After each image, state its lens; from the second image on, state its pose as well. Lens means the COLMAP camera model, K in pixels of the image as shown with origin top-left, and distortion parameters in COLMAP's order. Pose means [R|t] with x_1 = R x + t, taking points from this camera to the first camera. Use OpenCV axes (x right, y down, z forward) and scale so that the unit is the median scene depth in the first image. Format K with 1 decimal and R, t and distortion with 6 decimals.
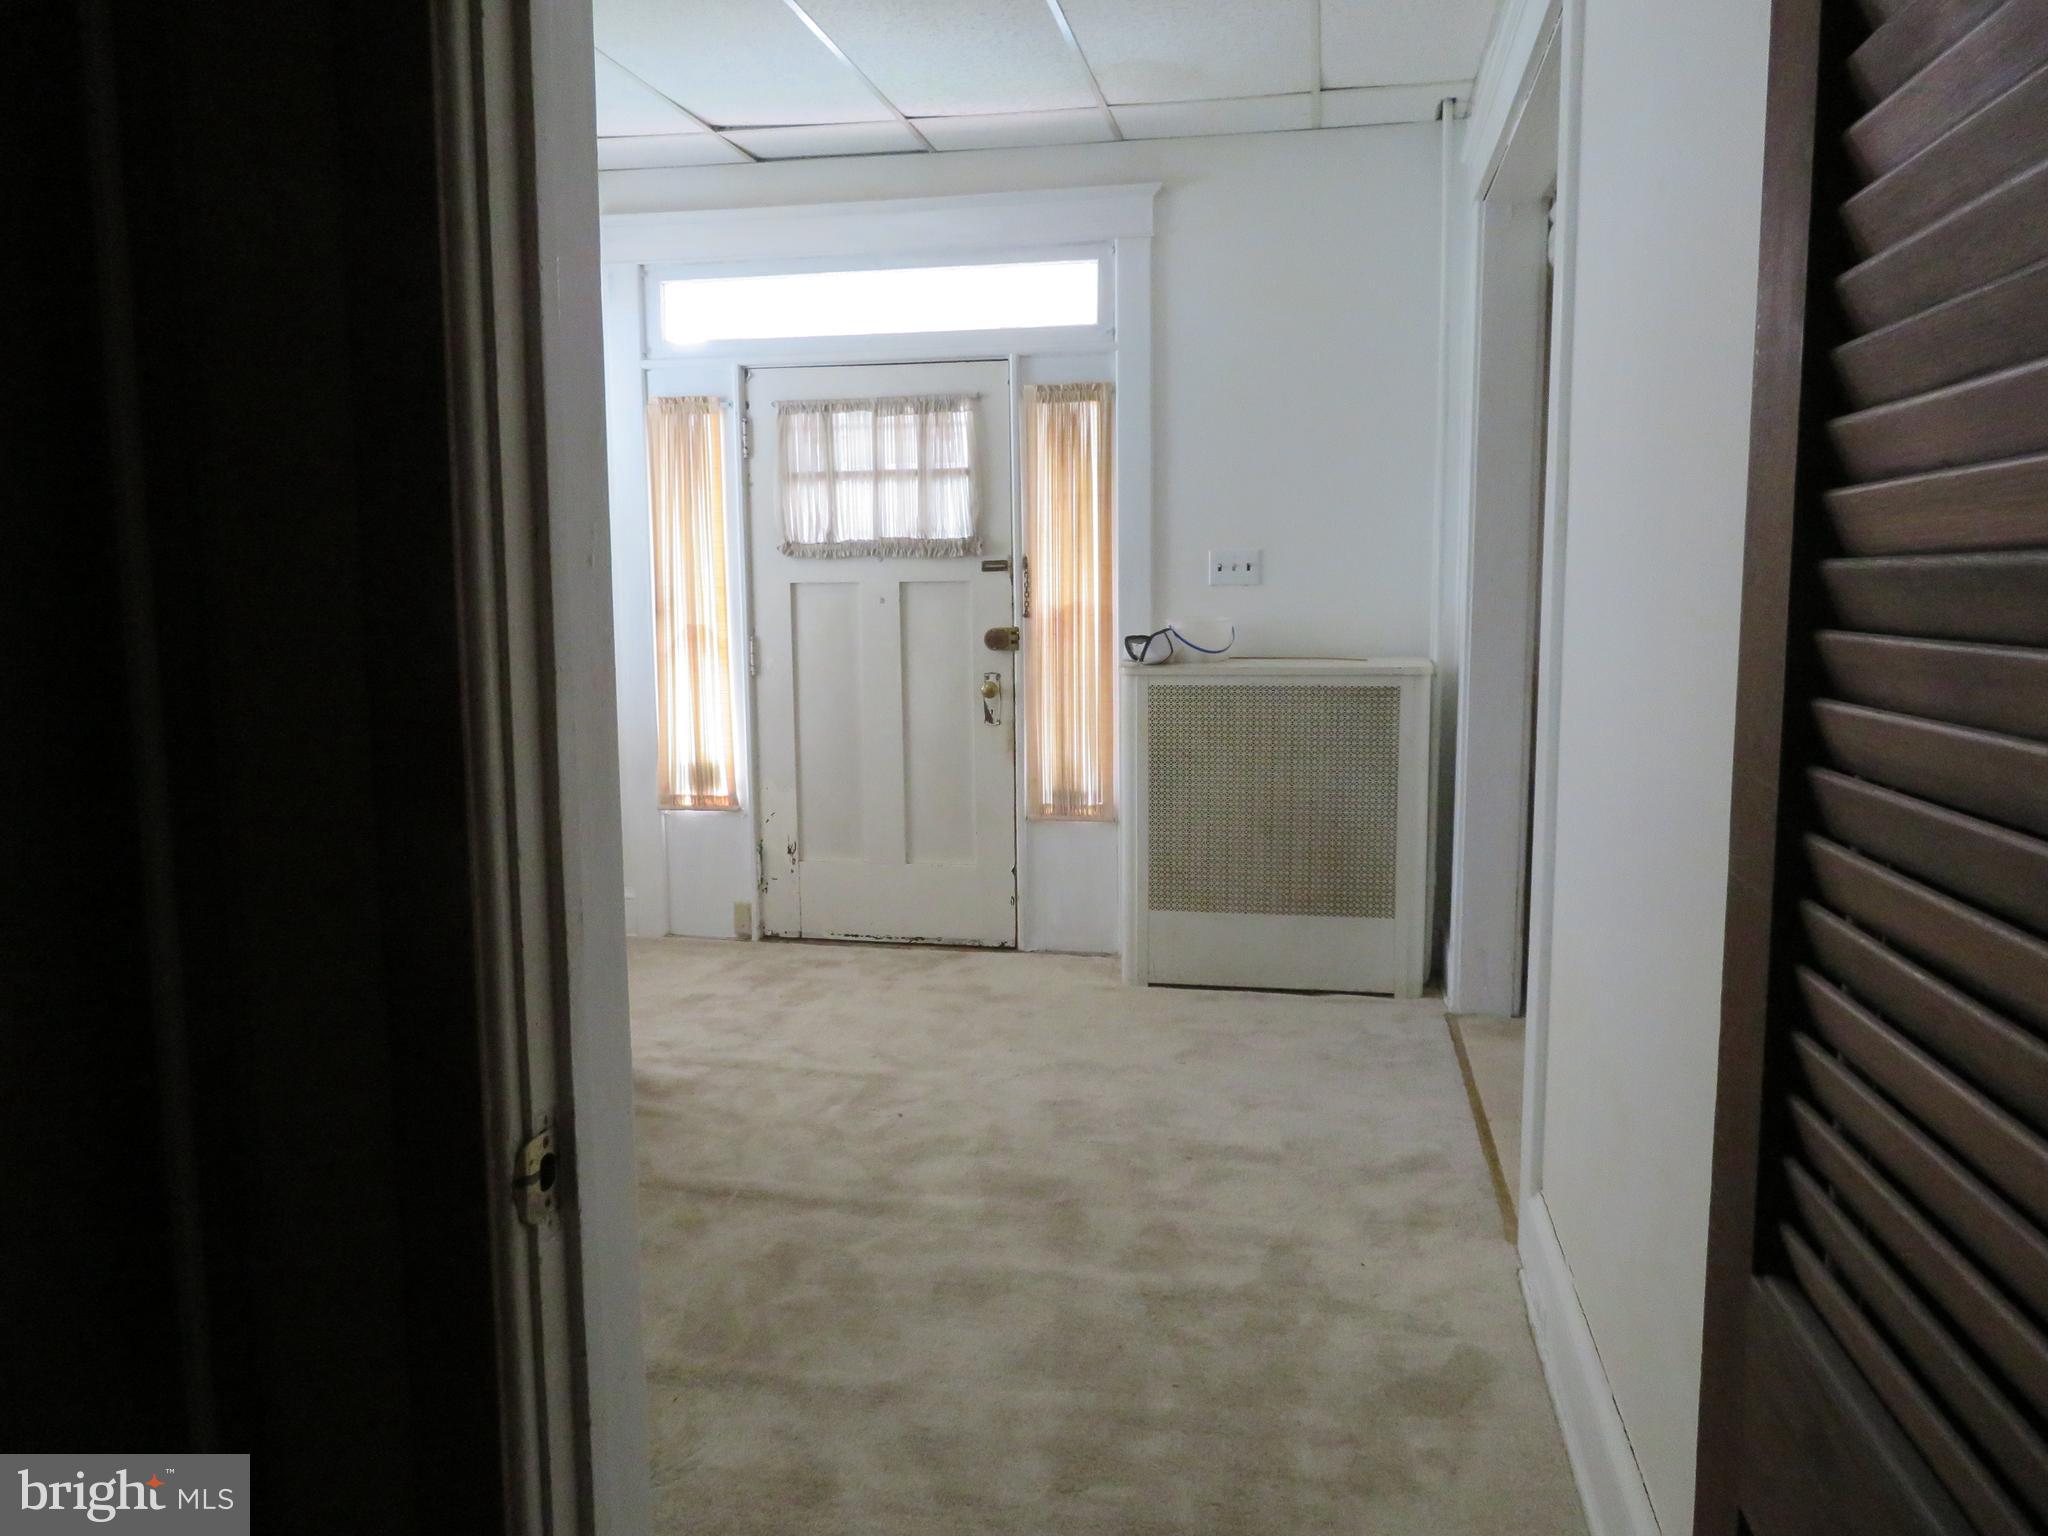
lens RADIAL K [[1471.0, 0, 1024.2], [0, 1471.0, 770.0], [0, 0, 1]] dist [-0.027567, 0.000264]
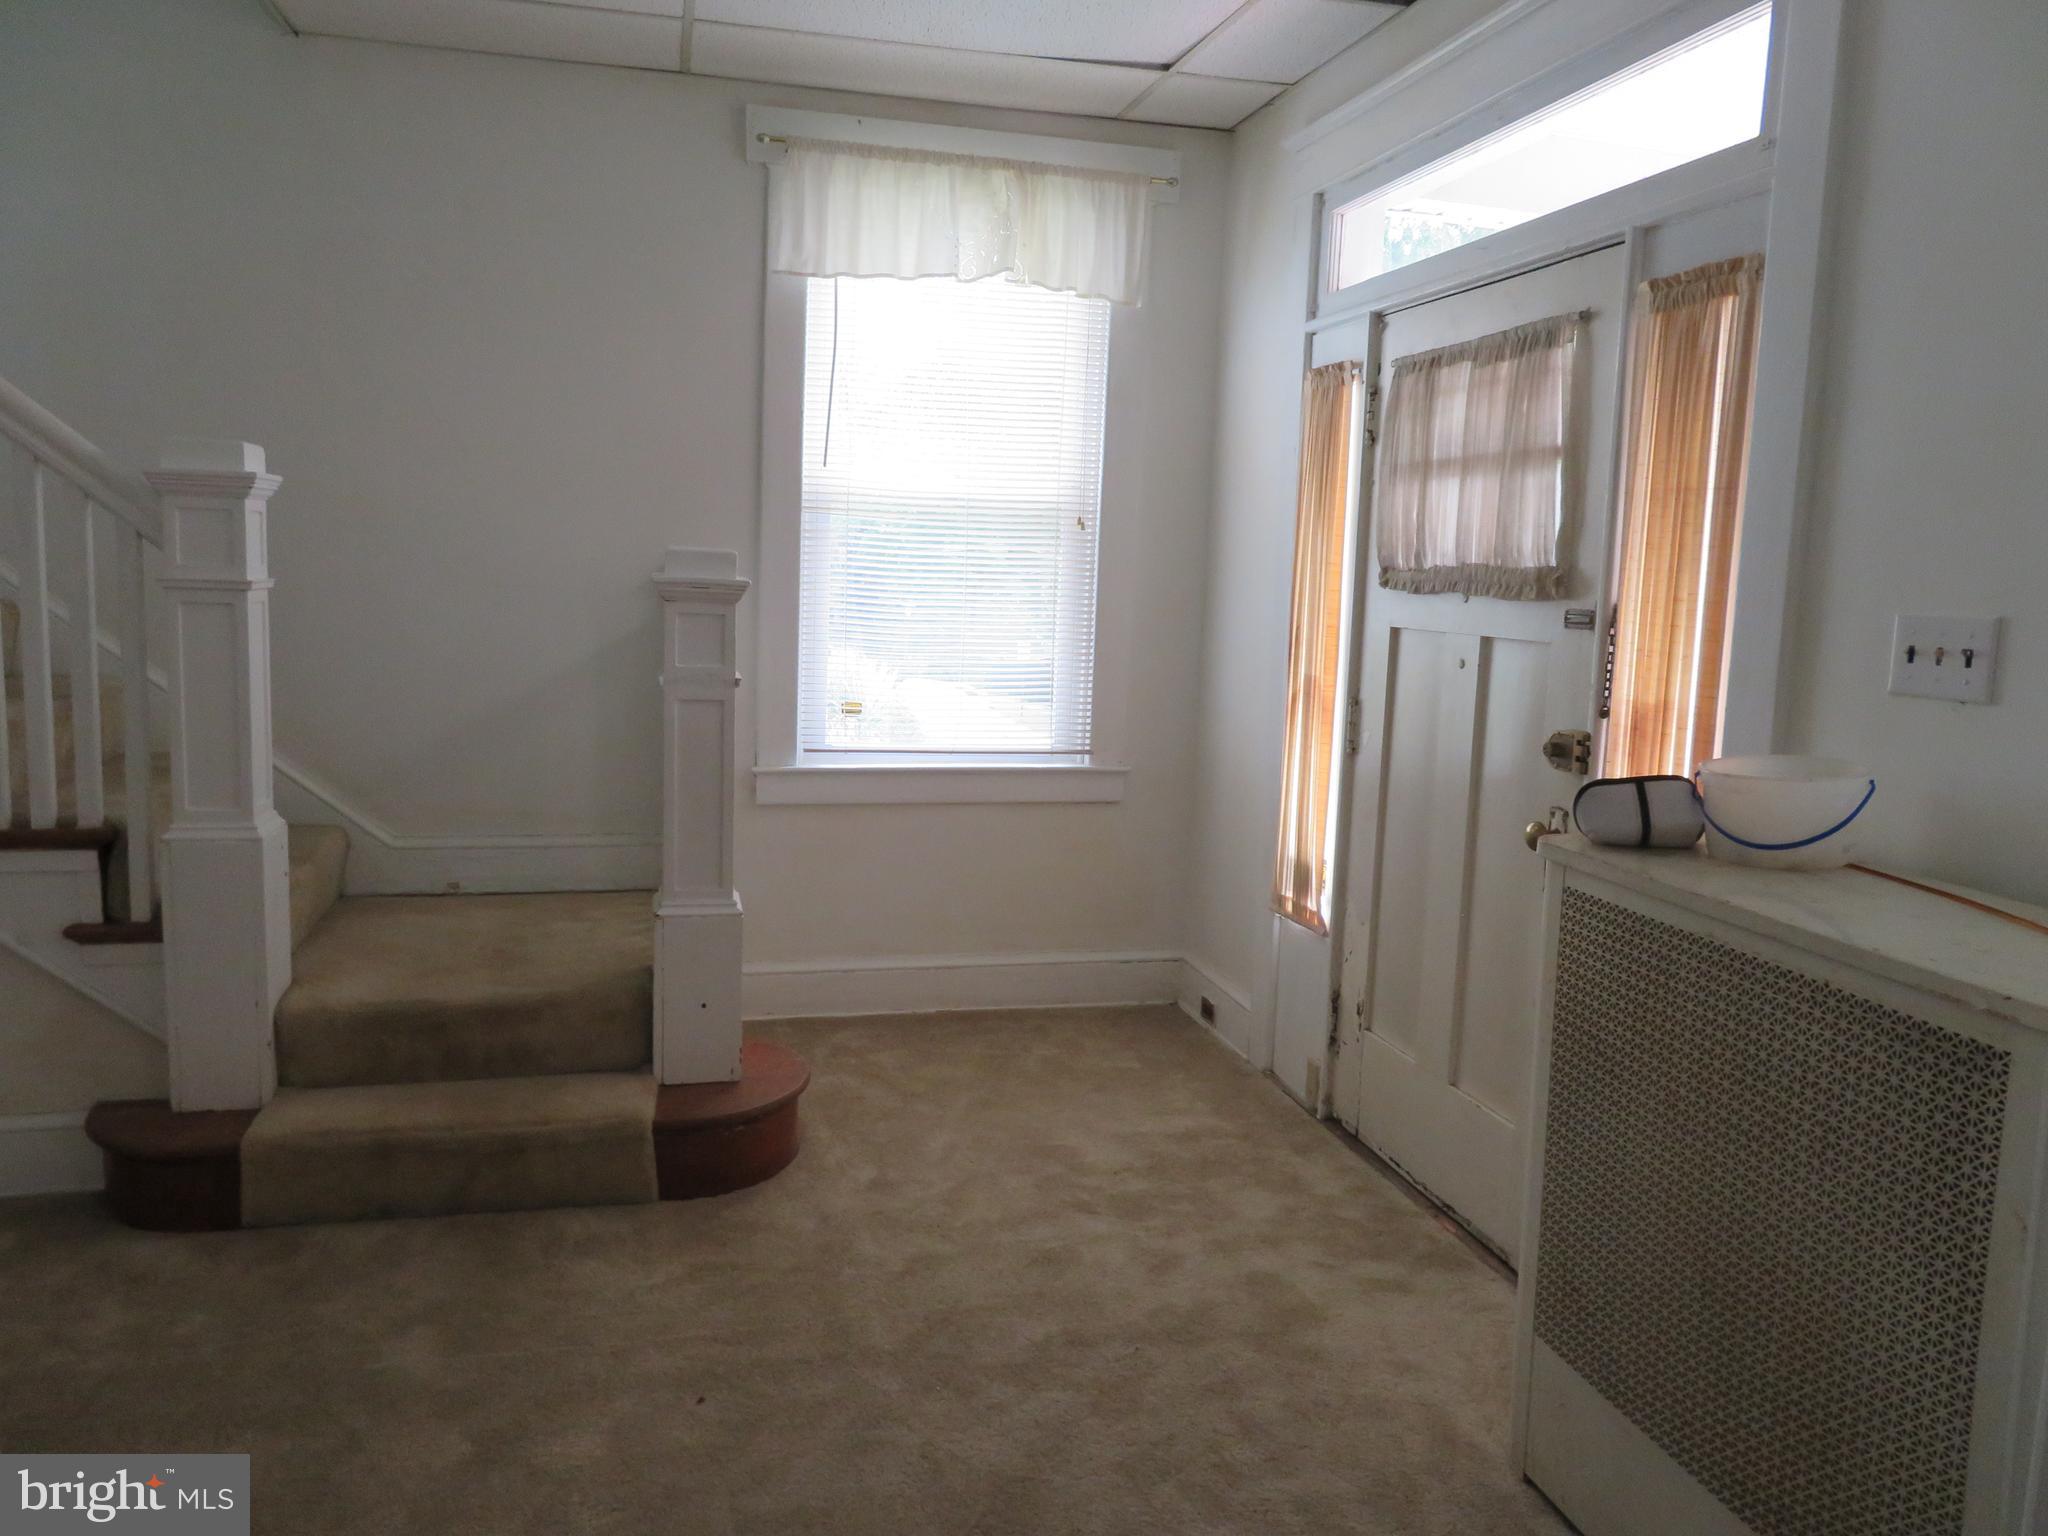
lens RADIAL K [[1471.0, 0, 1021.4], [0, 1471.0, 760.3], [0, 0, 1]] dist [-0.027567, 0.000264]
pose [[0.410685, 0.142482, -0.900576, 0.401042], [-0.142572, 0.985600, 0.090917, -0.106797], [0.900562, 0.091058, 0.425085, 0.580690]]
